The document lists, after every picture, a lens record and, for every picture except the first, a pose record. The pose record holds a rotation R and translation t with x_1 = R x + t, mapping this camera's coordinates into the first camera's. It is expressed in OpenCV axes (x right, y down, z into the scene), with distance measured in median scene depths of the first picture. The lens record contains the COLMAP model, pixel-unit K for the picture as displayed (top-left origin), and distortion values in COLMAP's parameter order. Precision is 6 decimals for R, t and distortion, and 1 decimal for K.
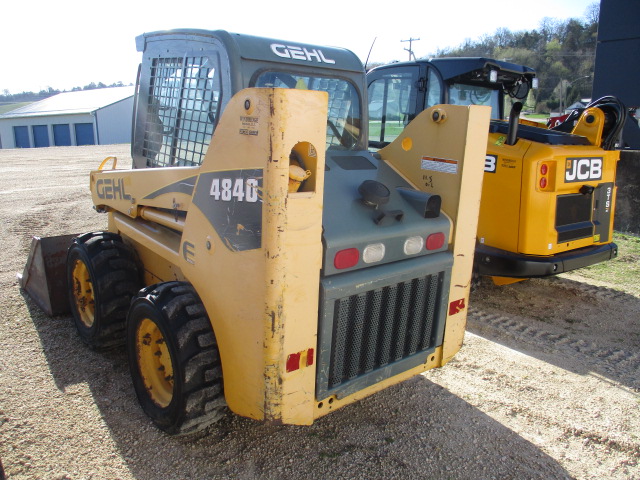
lens RADIAL K [[534.8, 0, 319.8], [0, 534.8, 243.4], [0, 0, 1]] dist [-0.026893, -0.005057]
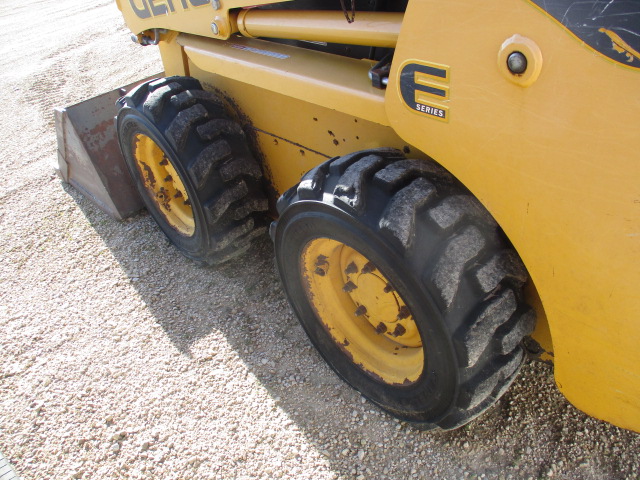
lens RADIAL K [[513.4, 0, 319.4], [0, 513.4, 232.1], [0, 0, 1]] dist [-0.026845, -0.004893]
pose [[0.981334, -0.173549, -0.082848, -0.236719], [0.191458, 0.922190, 0.336020, -0.022901], [0.018086, -0.345610, 0.938204, 0.445953]]
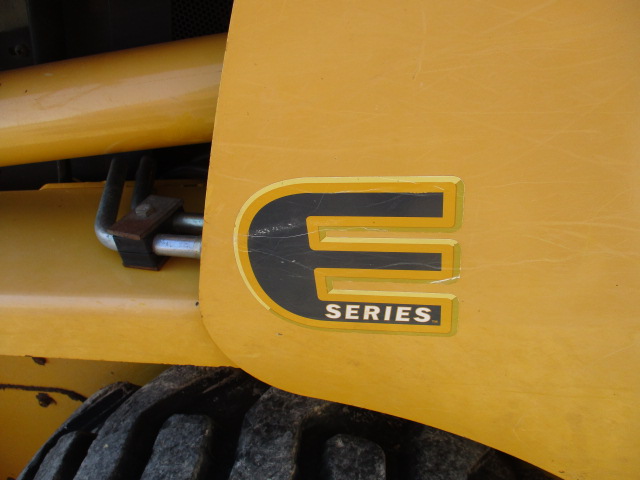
lens RADIAL K [[534.8, 0, 319.8], [0, 534.8, 243.4], [0, 0, 1]] dist [-0.026893, -0.005057]
pose [[0.745285, -0.504183, 0.436290, -0.230571], [0.337814, 0.849692, 0.404851, -0.030677], [-0.574832, -0.154345, 0.803583, 0.687309]]
